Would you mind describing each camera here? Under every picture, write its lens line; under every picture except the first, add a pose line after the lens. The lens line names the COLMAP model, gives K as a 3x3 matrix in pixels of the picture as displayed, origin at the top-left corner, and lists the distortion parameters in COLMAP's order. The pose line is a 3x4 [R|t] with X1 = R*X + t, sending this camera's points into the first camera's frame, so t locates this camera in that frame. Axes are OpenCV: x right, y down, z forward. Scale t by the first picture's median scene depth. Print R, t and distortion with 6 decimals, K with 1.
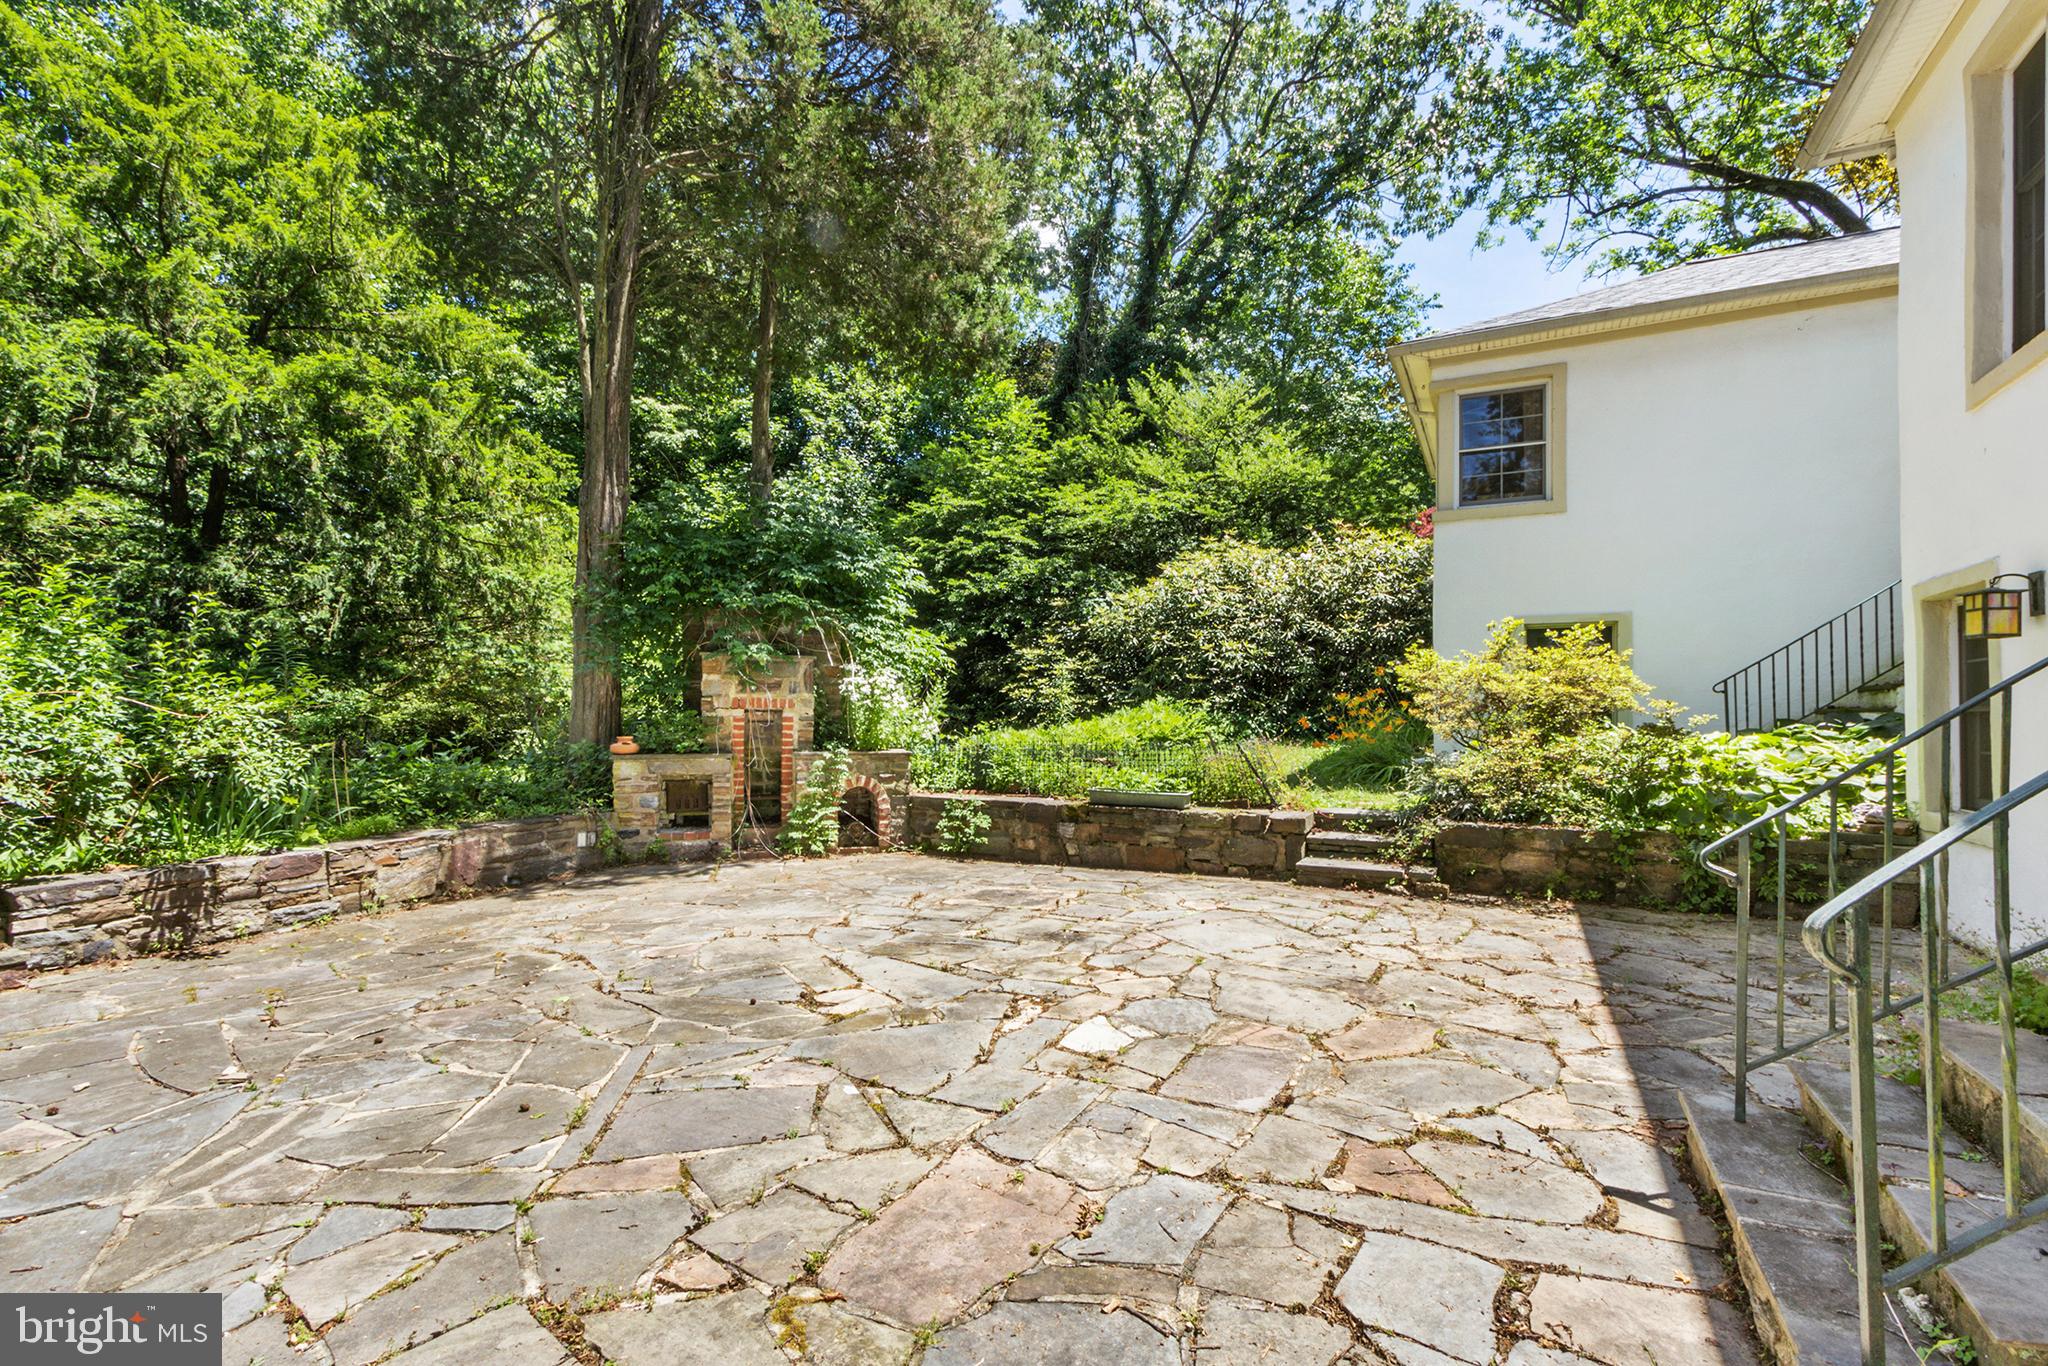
lens RADIAL K [[969.6, 0, 1028.2], [0, 969.6, 697.5], [0, 0, 1]] dist [0.005849, 0.000315]
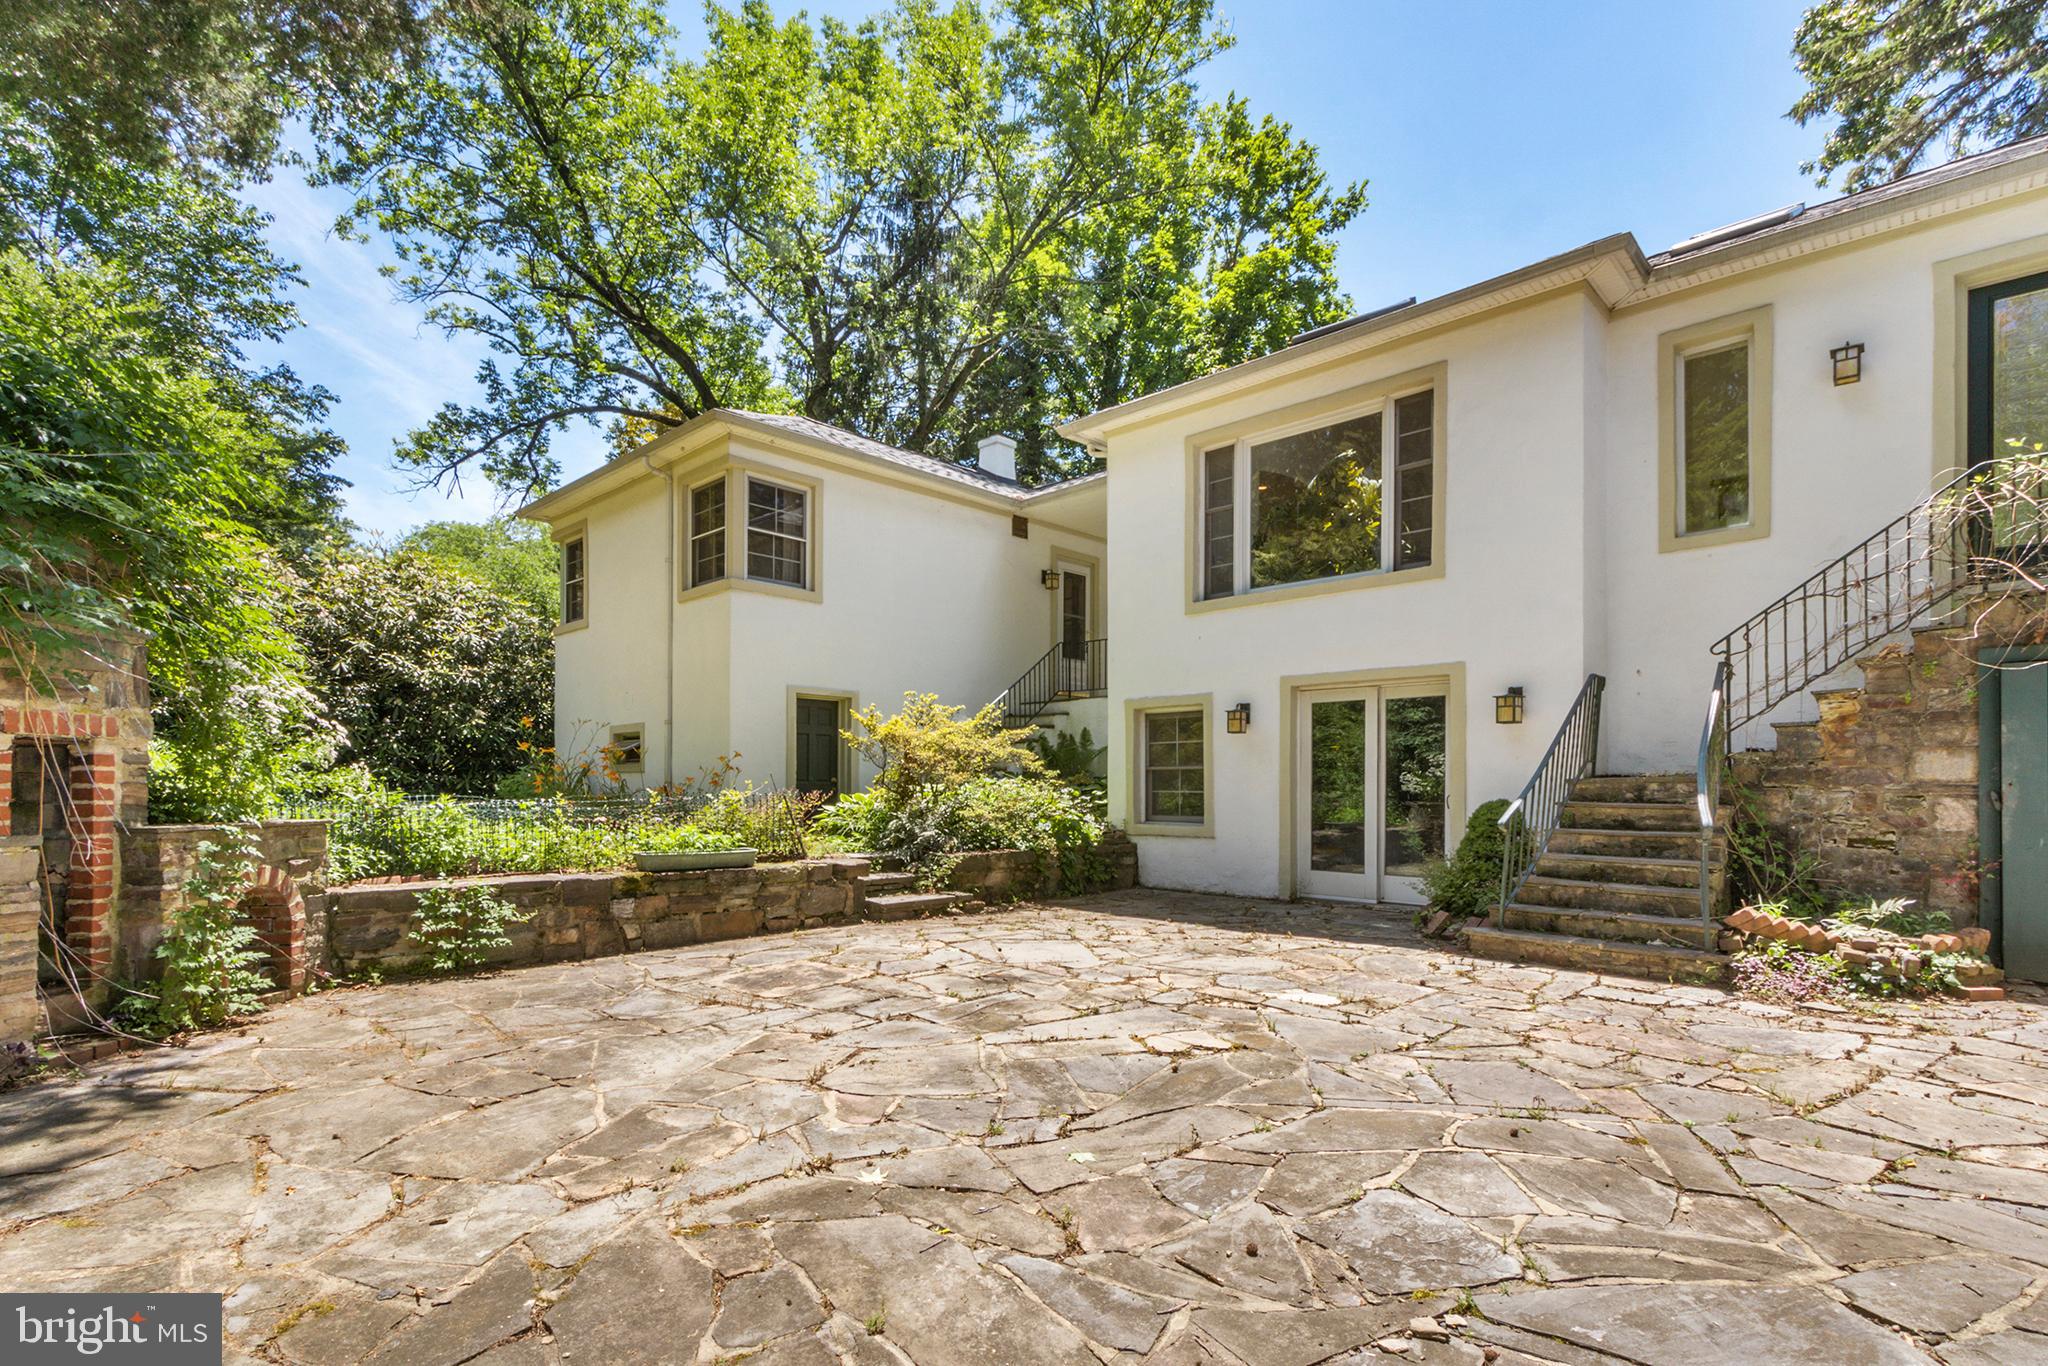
lens RADIAL K [[969.6, 0, 1050.5], [0, 969.6, 775.4], [0, 0, 1]] dist [0.005849, 0.000315]
pose [[0.281684, 0.006735, 0.959483, -0.948202], [-0.022215, 0.999753, -0.000496, 0.032566], [-0.959250, -0.021175, 0.281764, 0.686503]]
